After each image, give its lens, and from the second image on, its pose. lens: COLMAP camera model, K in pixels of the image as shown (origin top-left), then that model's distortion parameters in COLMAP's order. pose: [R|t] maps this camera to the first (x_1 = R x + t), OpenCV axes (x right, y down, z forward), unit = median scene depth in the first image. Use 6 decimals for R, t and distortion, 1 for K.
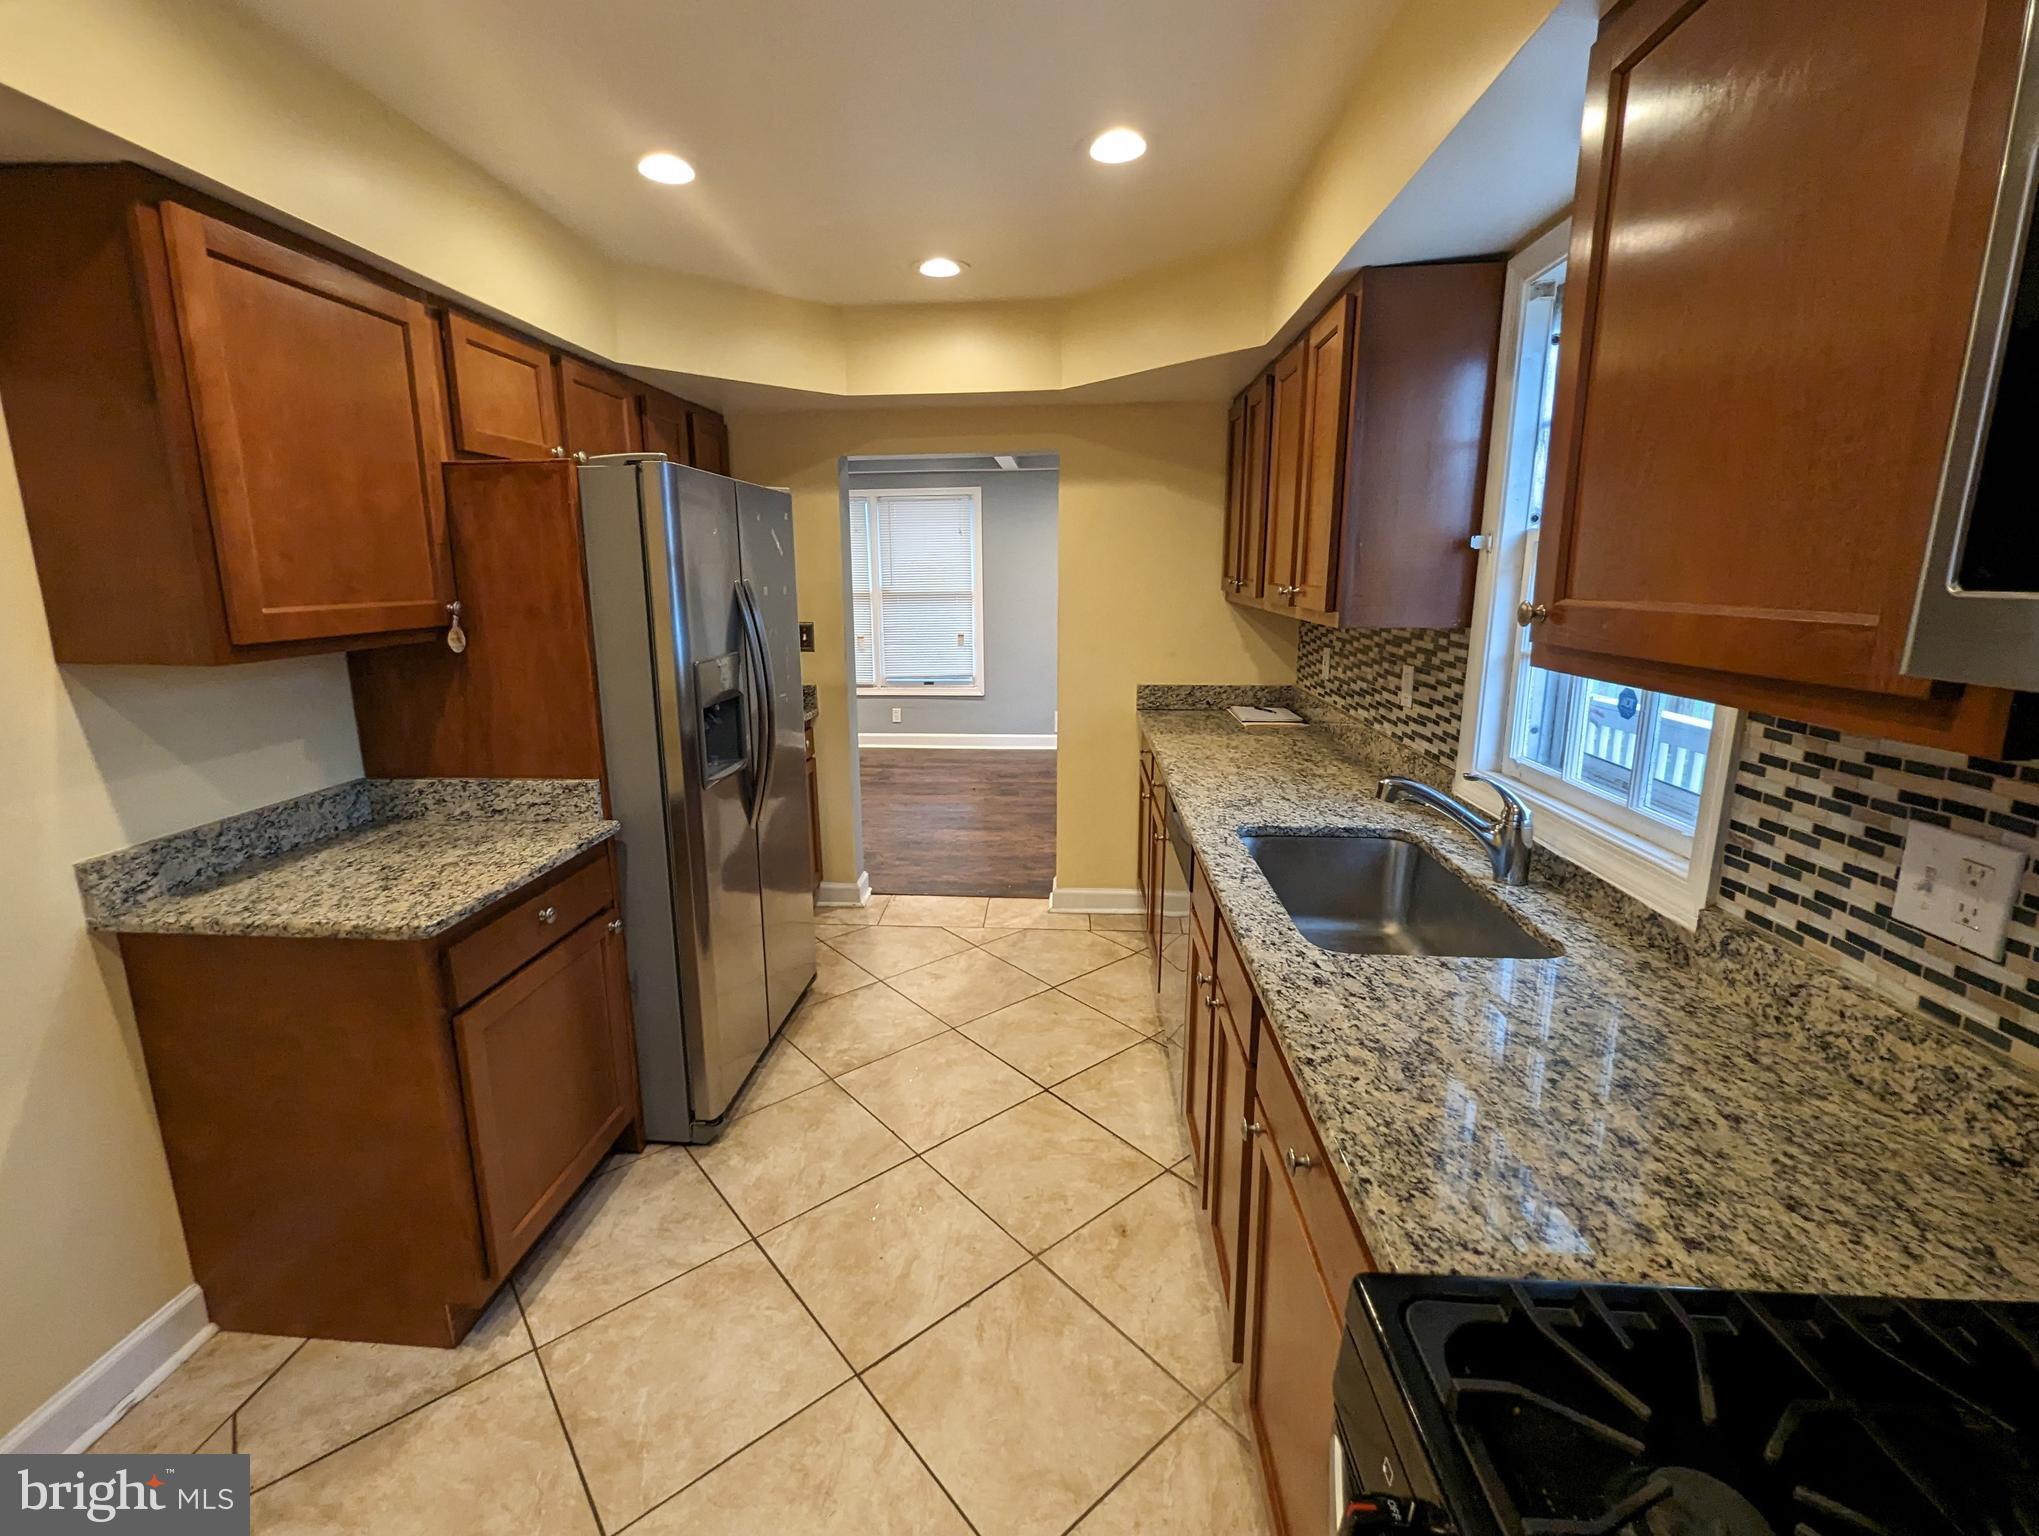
lens RADIAL K [[858.5, 0, 1014.2], [0, 858.5, 746.7], [0, 0, 1]] dist [0.000359, -0.000411]
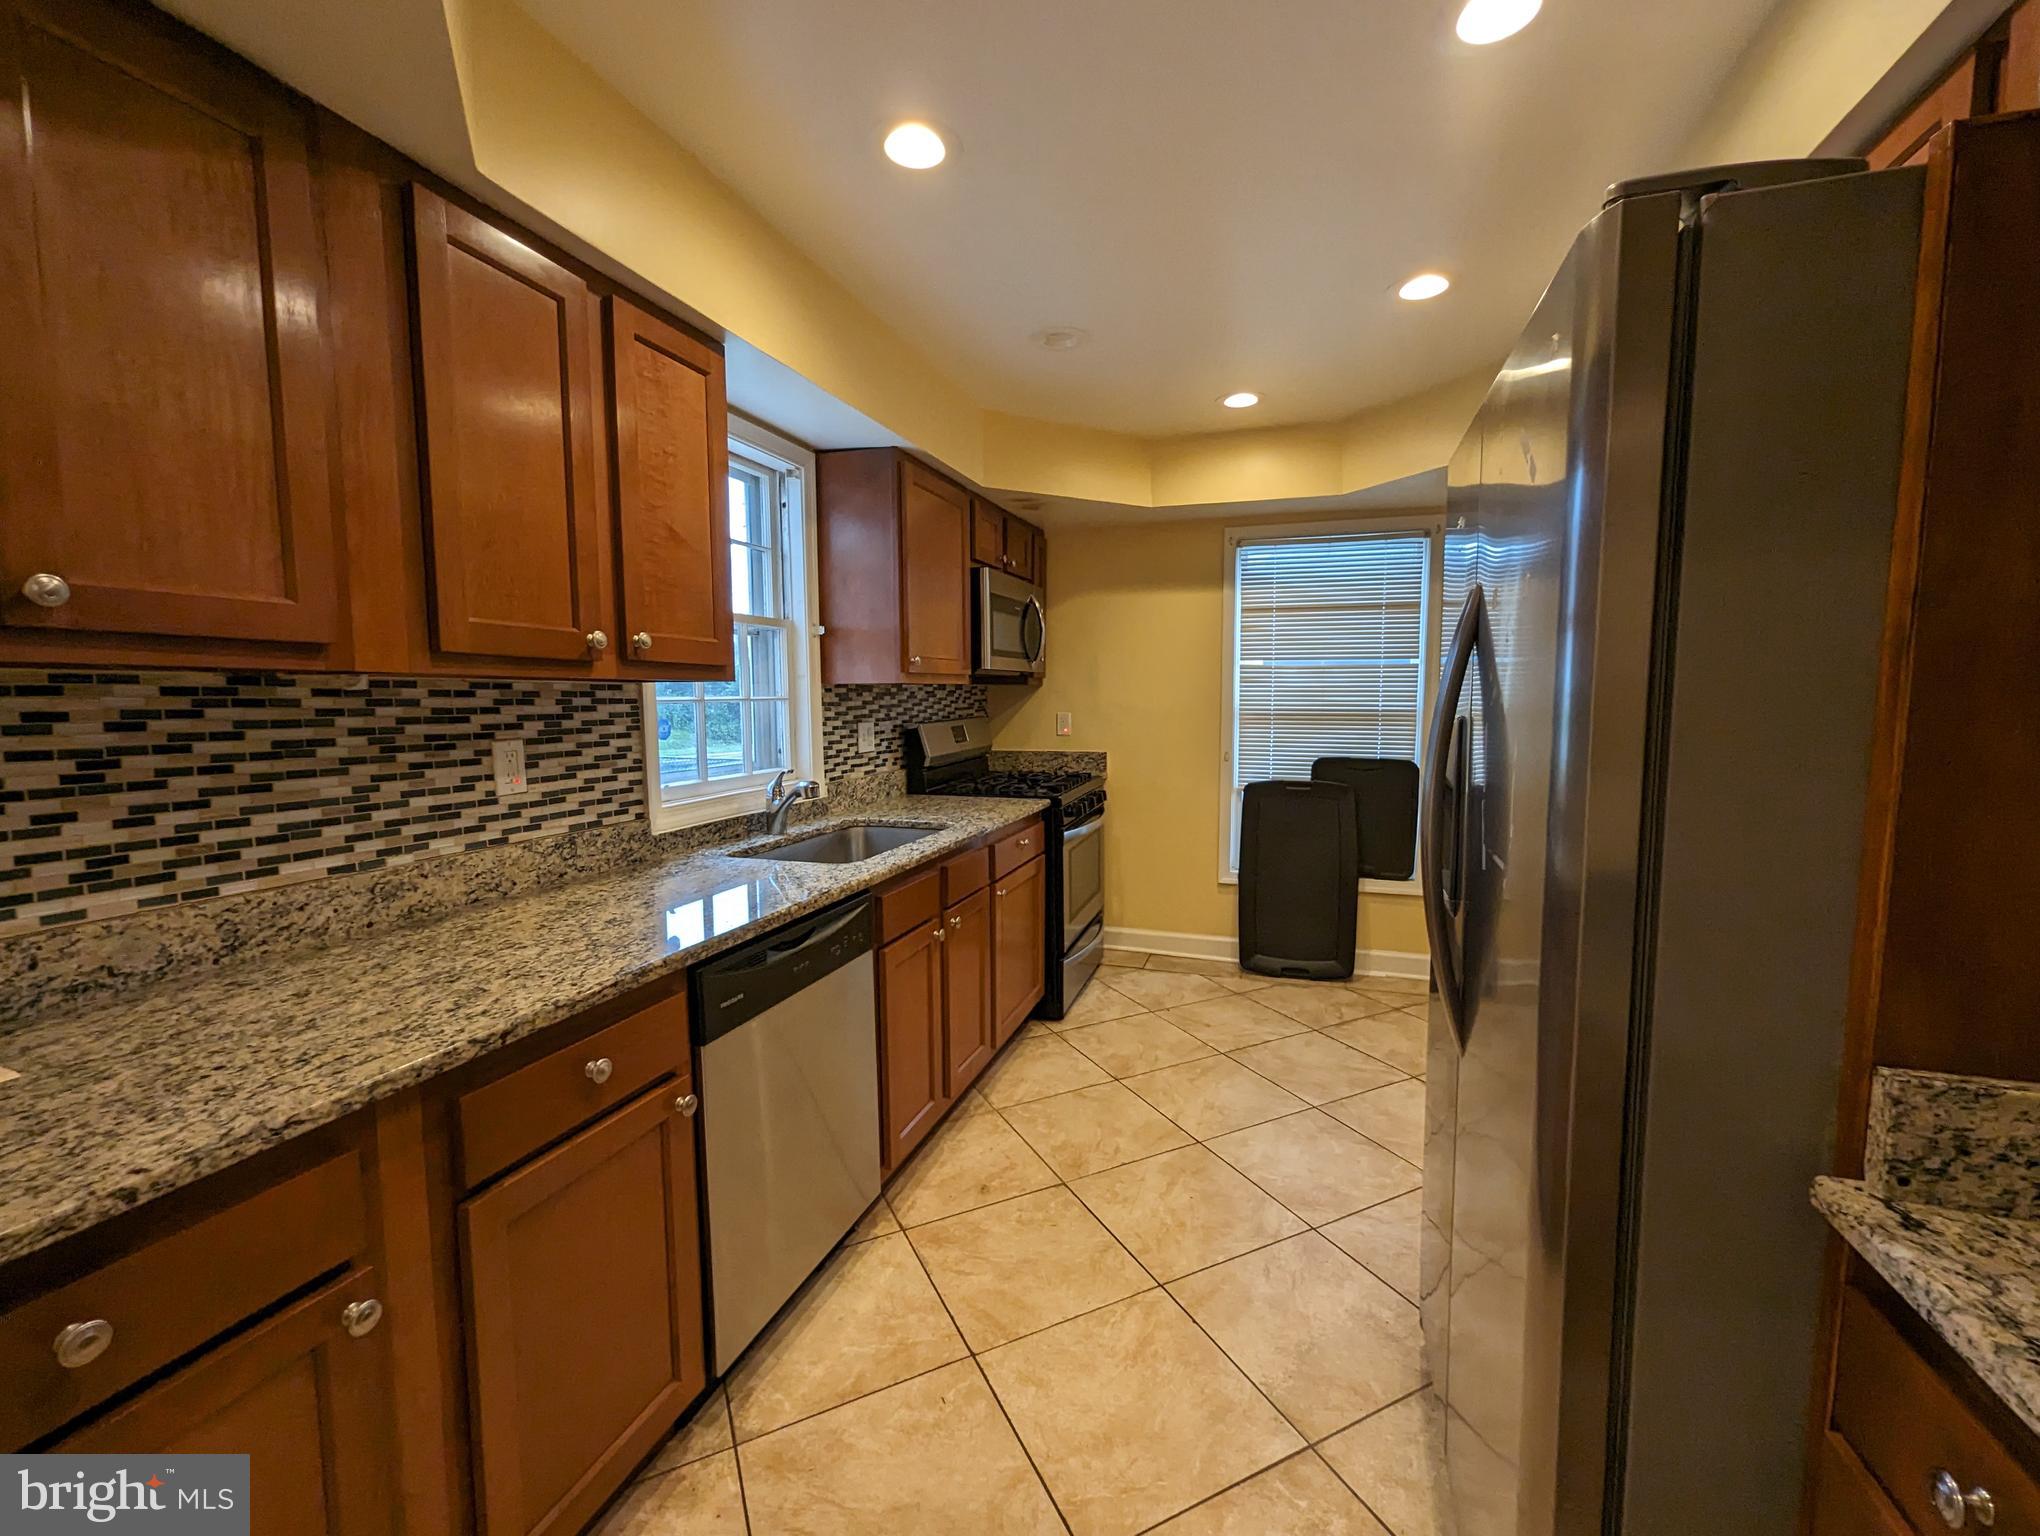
lens RADIAL K [[859.0, 0, 1018.7], [0, 859.0, 772.7], [0, 0, 1]] dist [0.000359, -0.000411]
pose [[-0.965025, -0.011352, 0.261912, -0.306934], [0.064598, 0.957960, 0.279535, -0.422528], [-0.254075, 0.286677, -0.923722, 2.679821]]
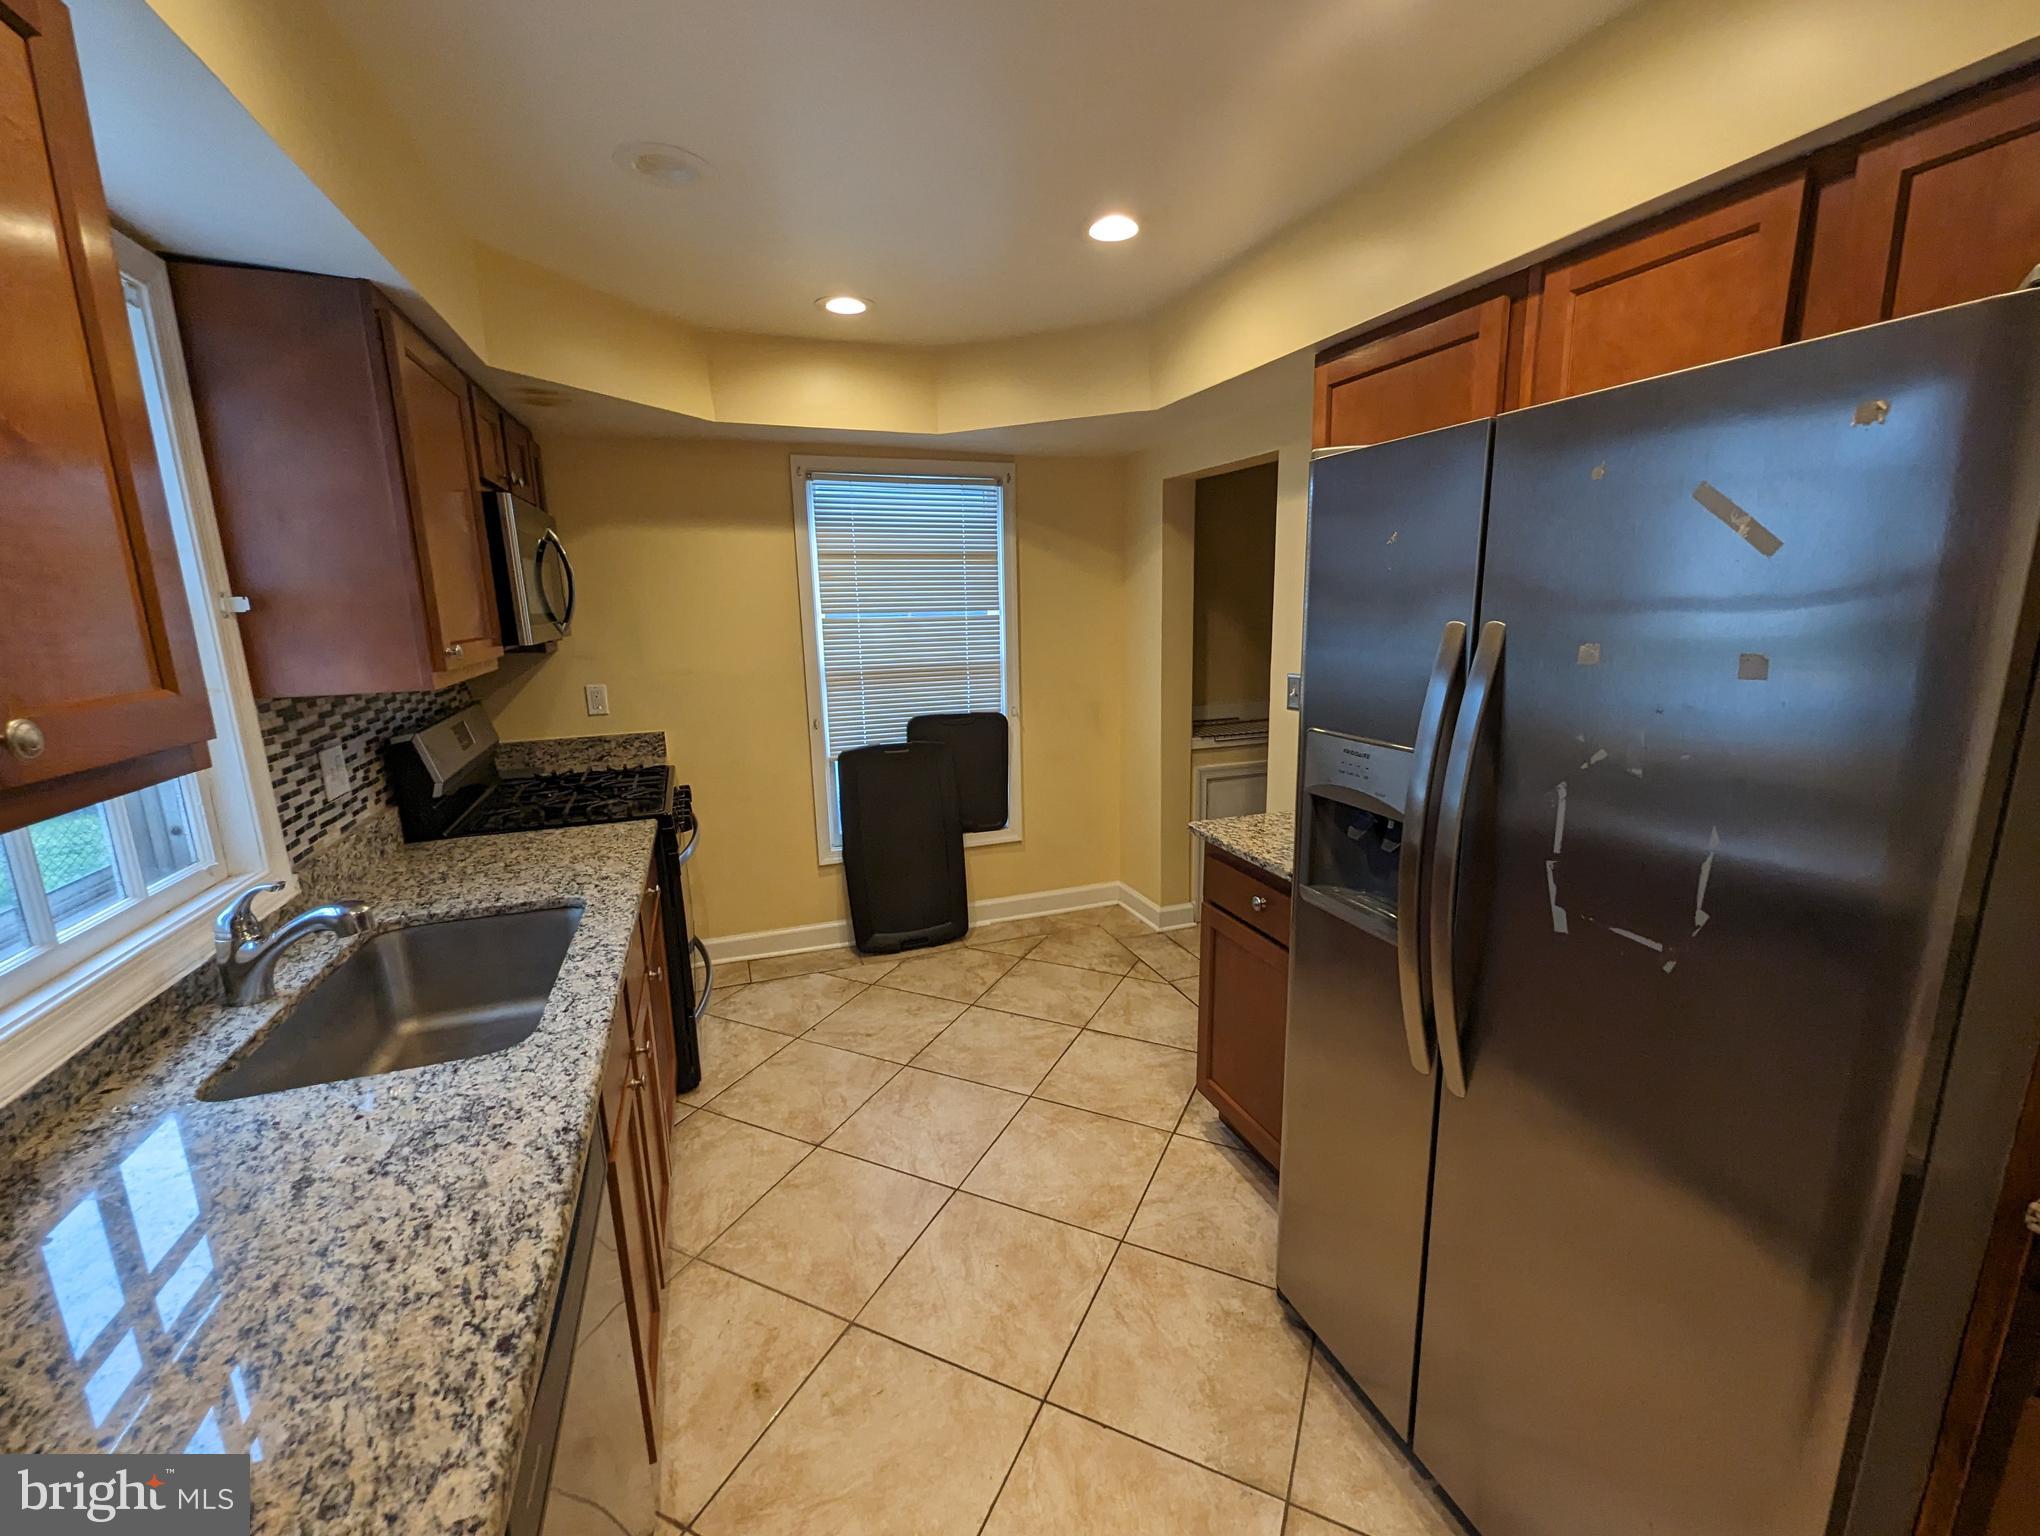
lens RADIAL K [[859.0, 0, 1026.3], [0, 859.0, 773.2], [0, 0, 1]] dist [0.000359, -0.000411]
pose [[-0.913620, 0.109474, -0.391554, 0.211197], [-0.052149, 0.923558, 0.379896, -0.483491], [0.403212, 0.367500, -0.838072, 2.252686]]
